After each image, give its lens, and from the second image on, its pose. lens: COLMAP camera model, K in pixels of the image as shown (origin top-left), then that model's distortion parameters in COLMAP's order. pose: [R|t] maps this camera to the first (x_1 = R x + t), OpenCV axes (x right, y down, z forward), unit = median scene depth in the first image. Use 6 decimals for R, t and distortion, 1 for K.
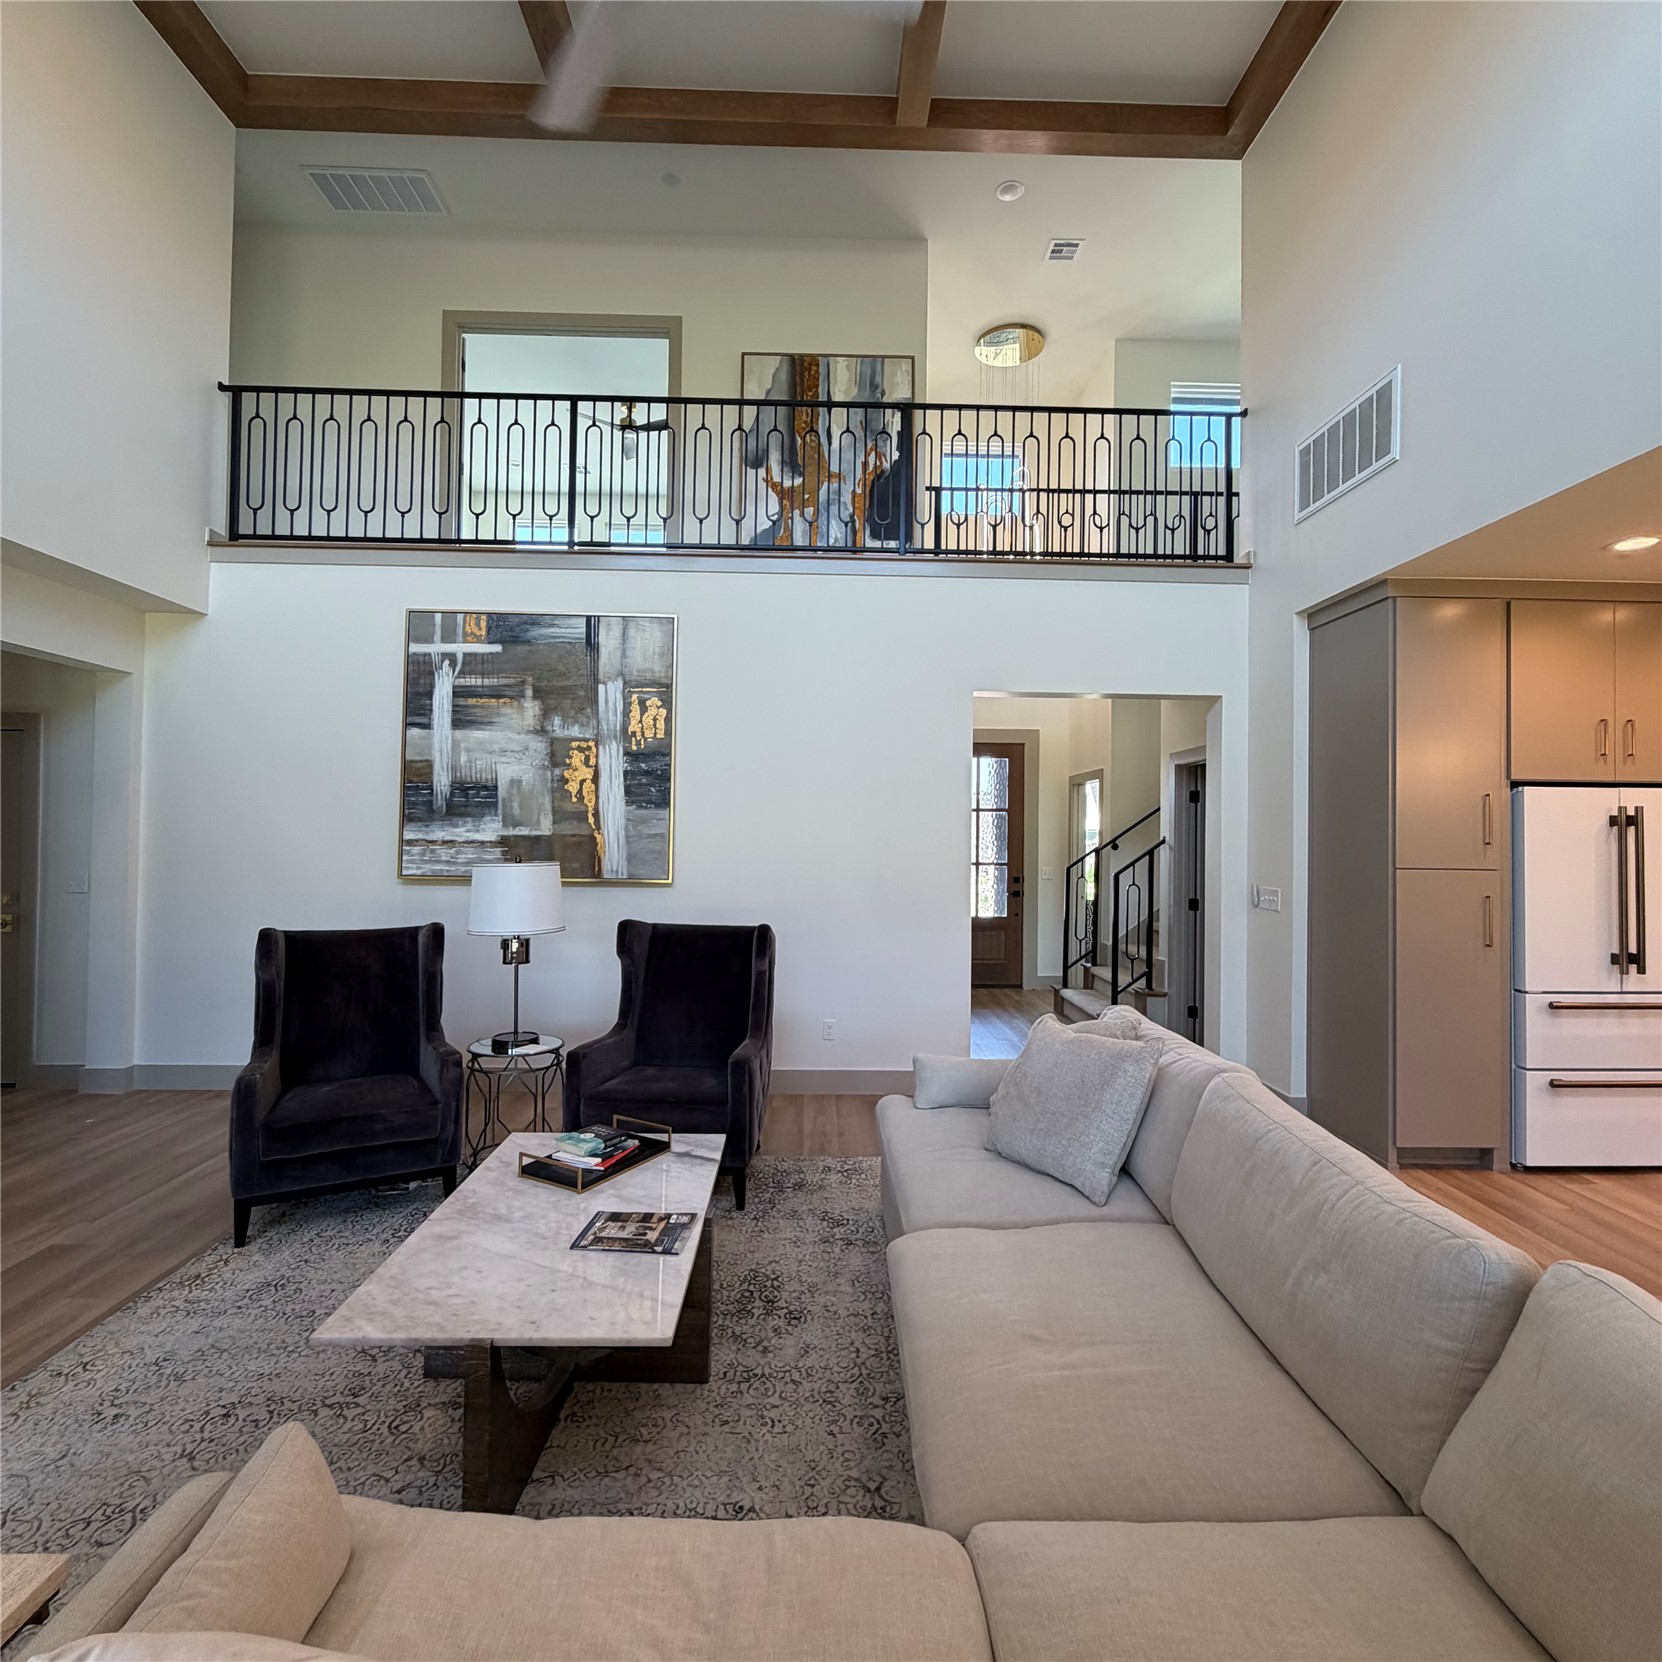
lens RADIAL K [[884.5, 0, 831.3], [0, 884.5, 823.8], [0, 0, 1]] dist [-0.000458, 0.000109]
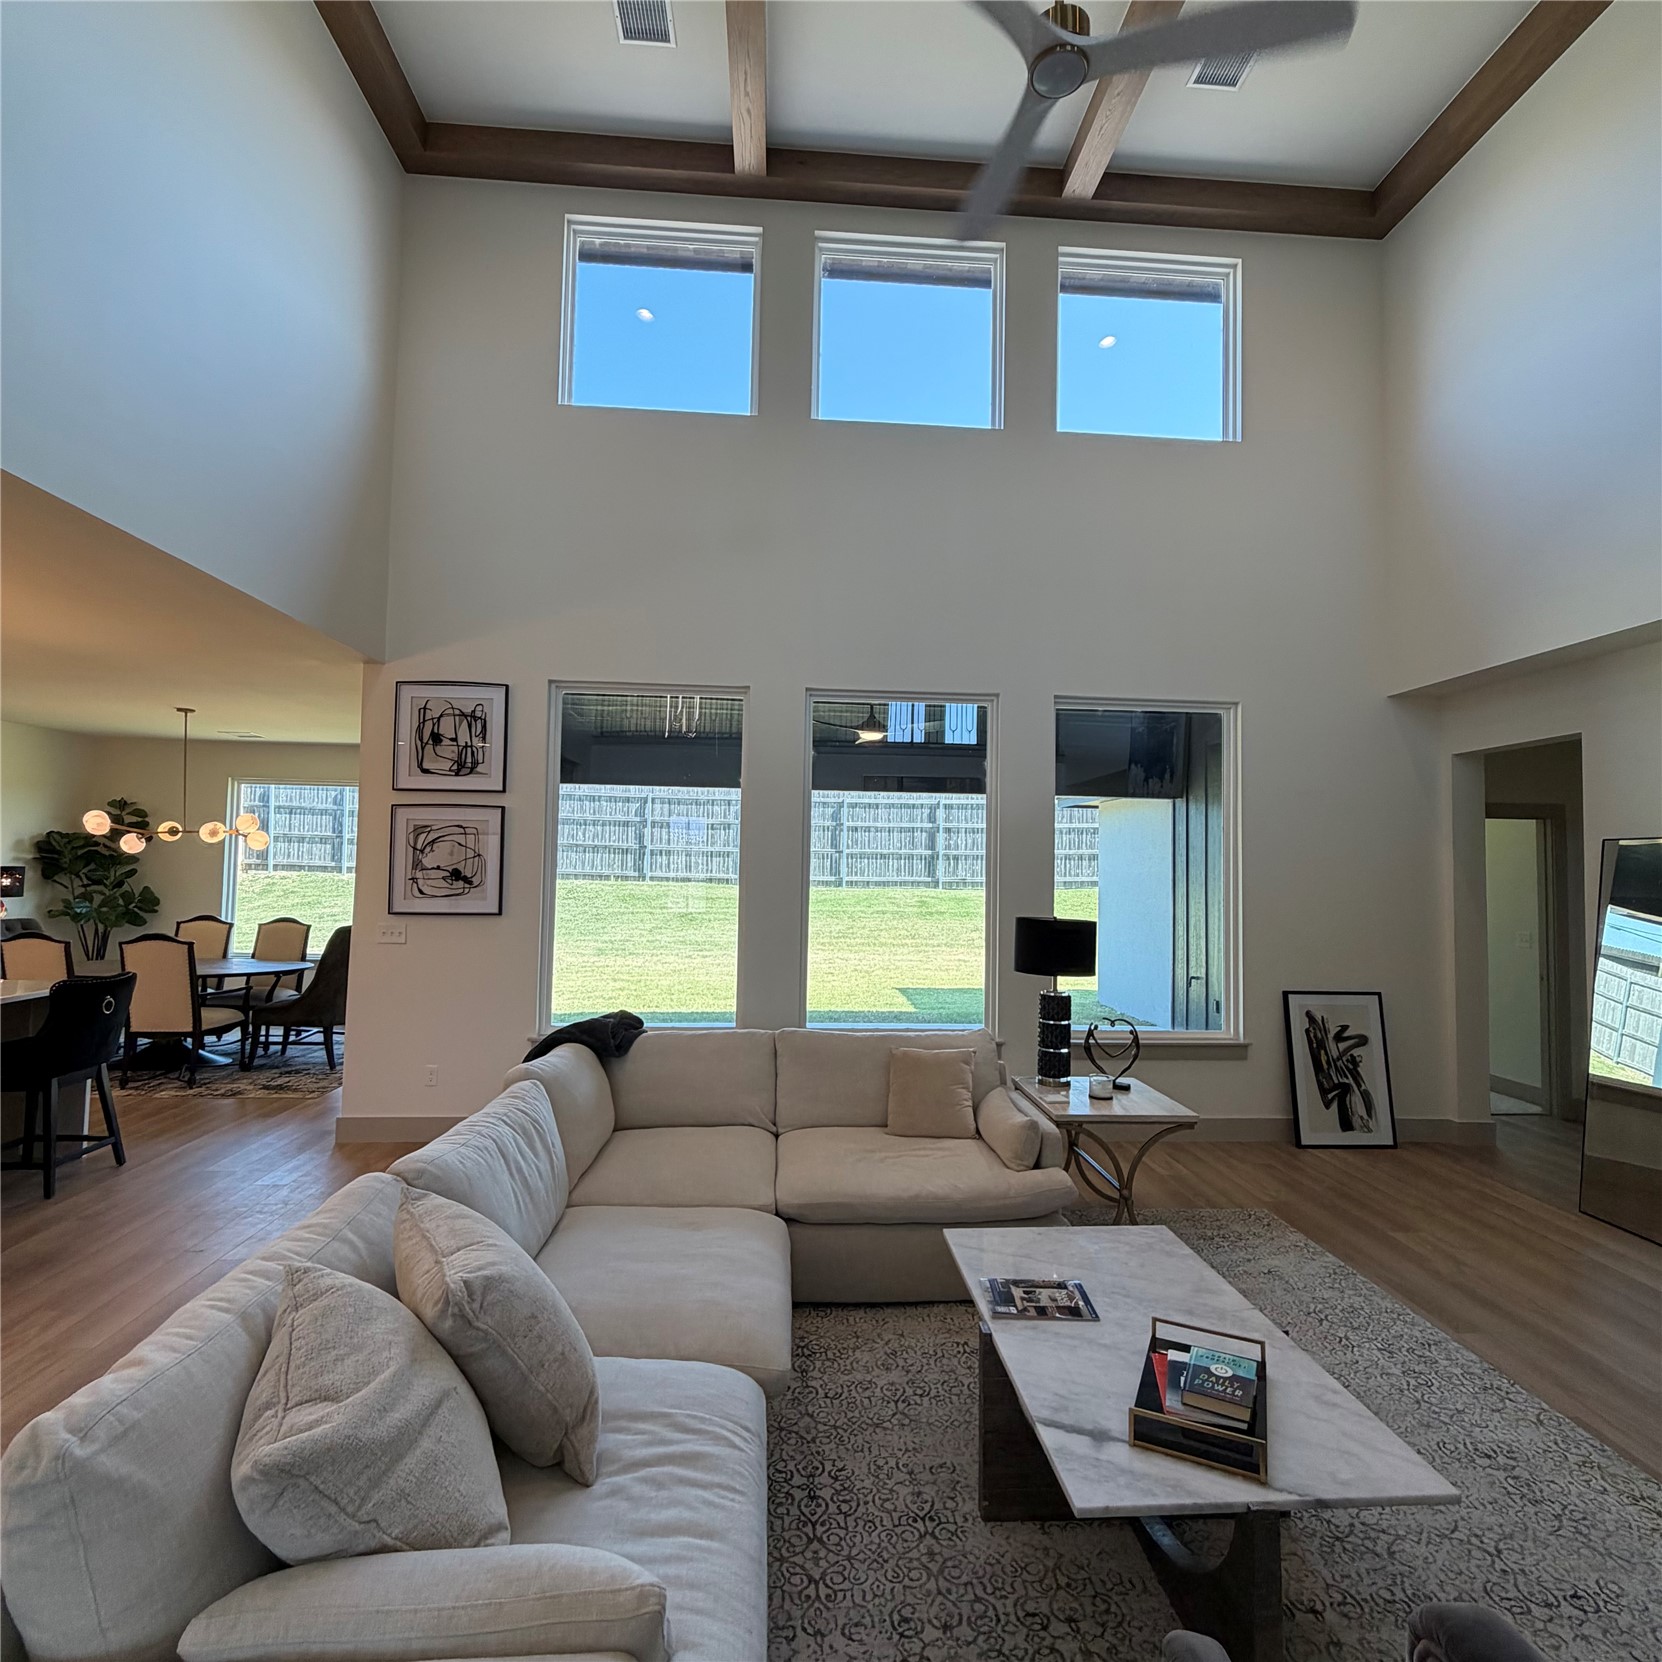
lens RADIAL K [[884.5, 0, 833.2], [0, 884.5, 824.7], [0, 0, 1]] dist [-0.000458, 0.000109]
pose [[-0.998615, -0.034753, -0.039503, 0.034979], [-0.032033, 0.997205, -0.067502, -0.005907], [0.041739, -0.066143, -0.996937, 0.925830]]
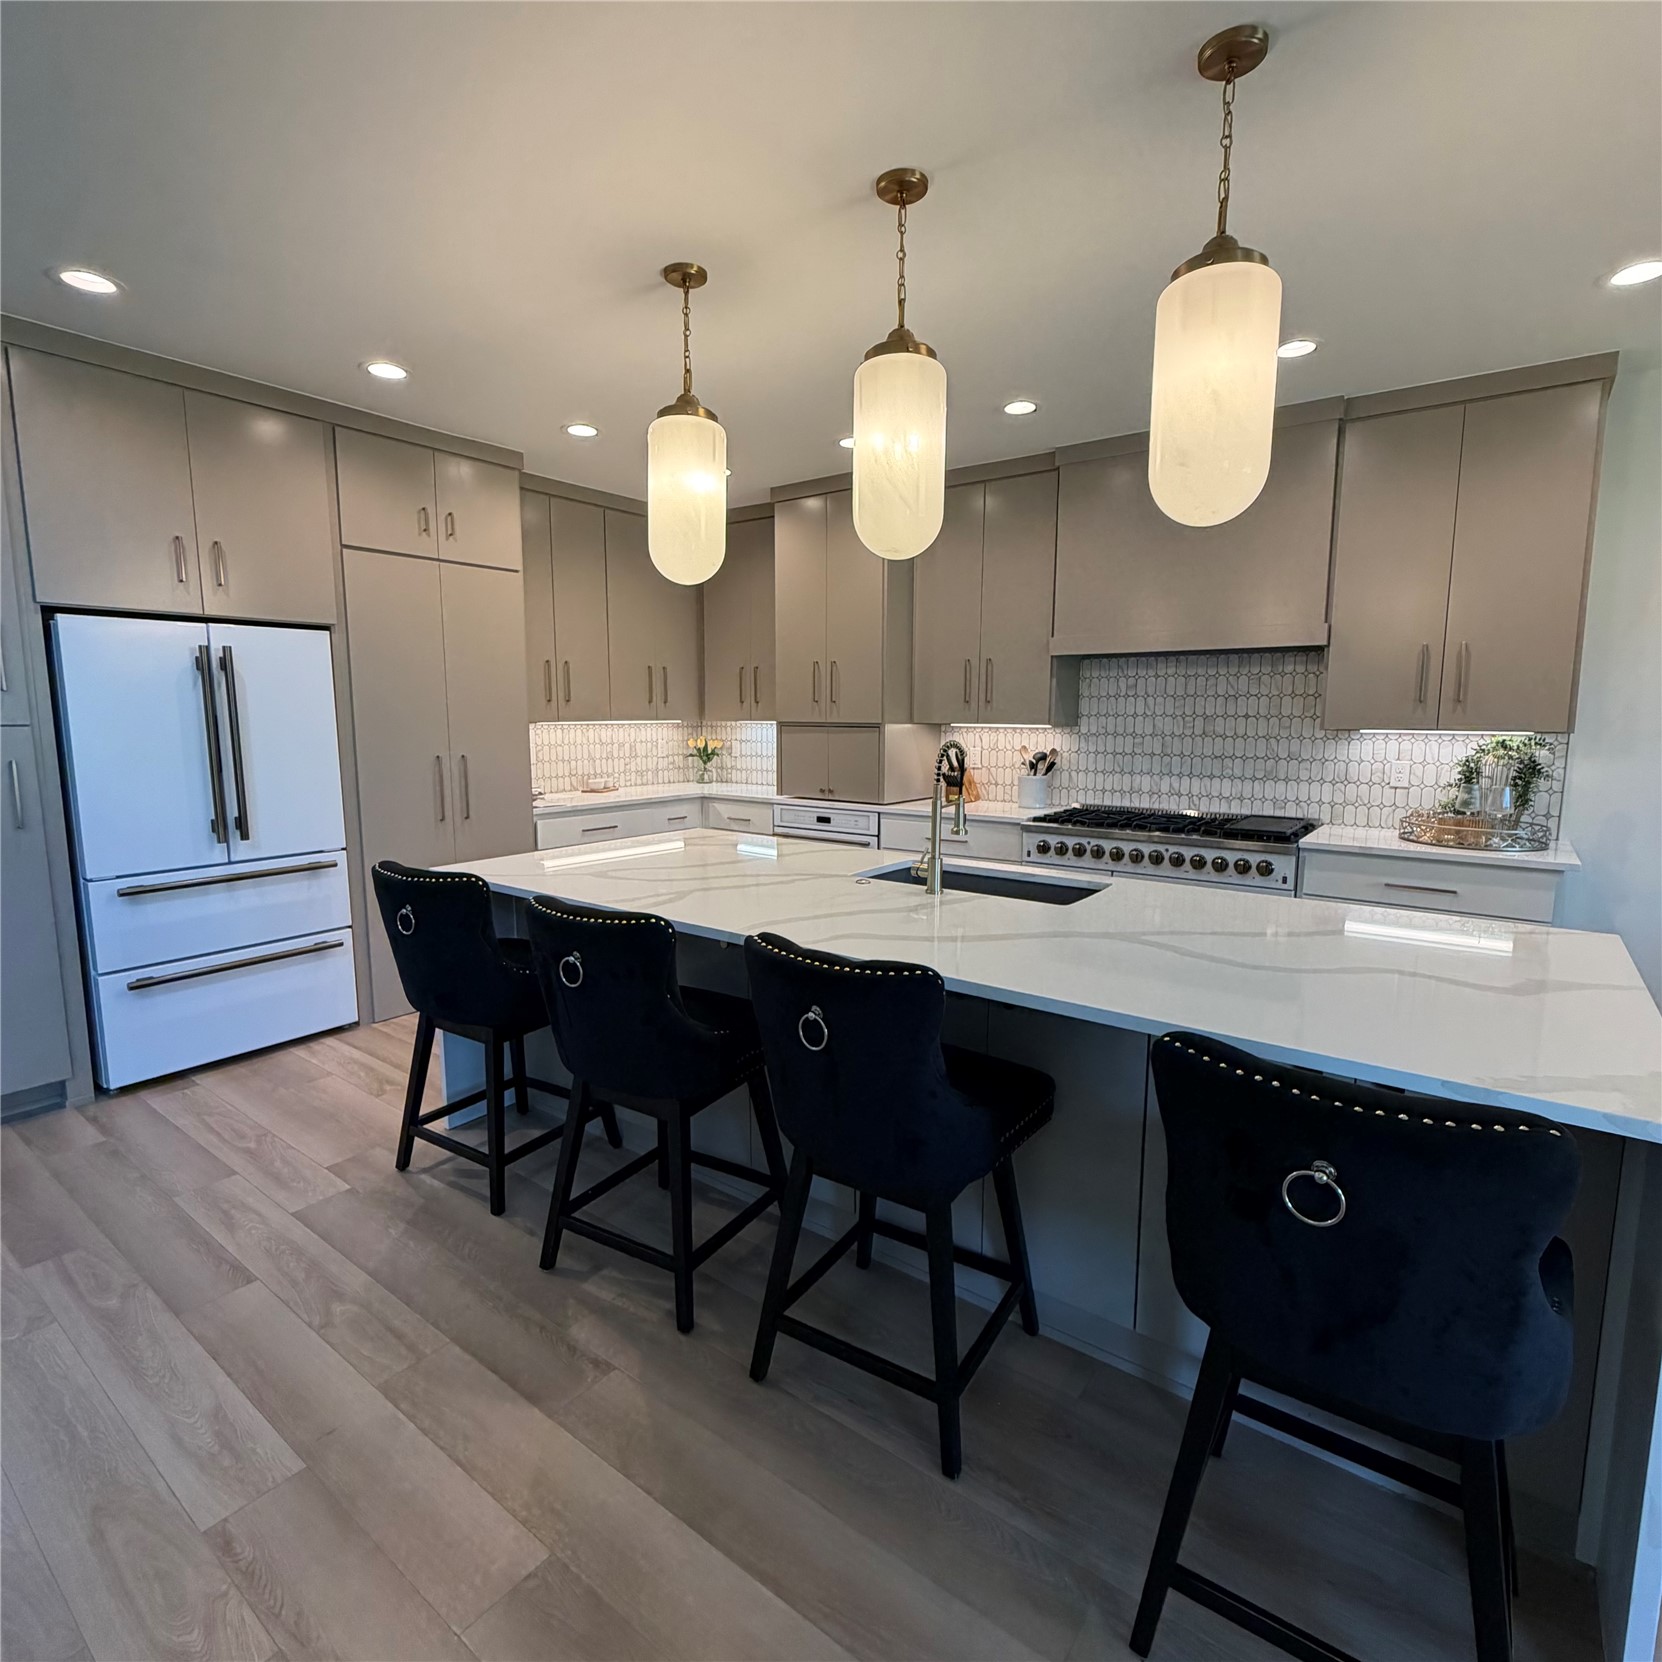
lens RADIAL K [[884.5, 0, 835.6], [0, 884.5, 824.8], [0, 0, 1]] dist [-0.000458, 0.000109]
pose [[0.616564, -0.111838, 0.779321, 0.467145], [-0.010141, 0.988649, 0.149901, 0.013511], [-0.787239, -0.100327, 0.608431, 0.002475]]
